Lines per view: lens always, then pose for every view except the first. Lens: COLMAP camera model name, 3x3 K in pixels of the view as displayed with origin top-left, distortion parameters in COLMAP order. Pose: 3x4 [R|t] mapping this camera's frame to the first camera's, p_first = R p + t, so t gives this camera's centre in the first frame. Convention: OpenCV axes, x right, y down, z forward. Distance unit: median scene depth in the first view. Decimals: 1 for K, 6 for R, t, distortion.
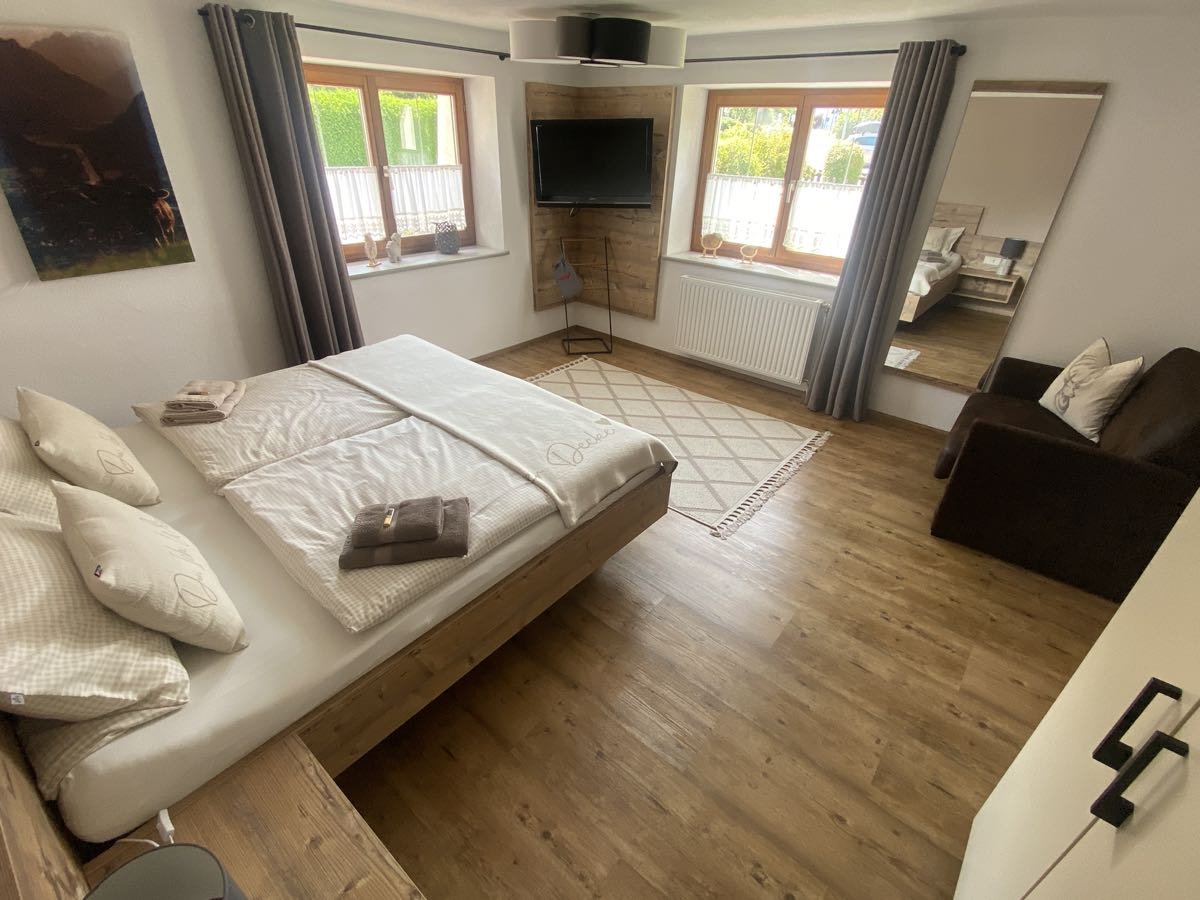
lens RADIAL K [[551.1, 0, 597.6], [0, 551.1, 447.7], [0, 0, 1]] dist [0.029299, -0.026915]
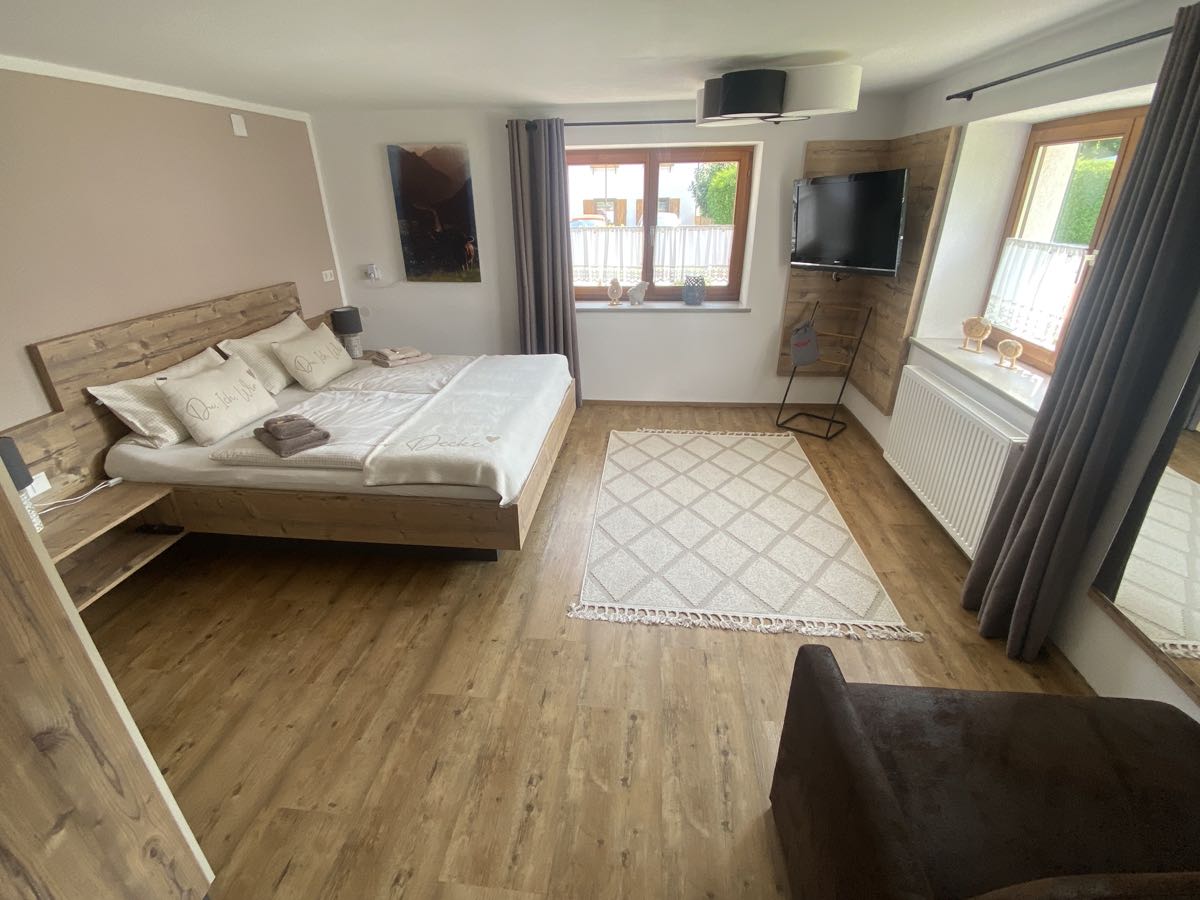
lens RADIAL K [[551.1, 0, 597.6], [0, 551.1, 447.7], [0, 0, 1]] dist [0.029299, -0.026915]
pose [[0.554404, 0.309286, -0.772643, 0.654422], [-0.386027, 0.918038, 0.090497, -0.140643], [0.737305, 0.248089, 0.628357, 0.303188]]
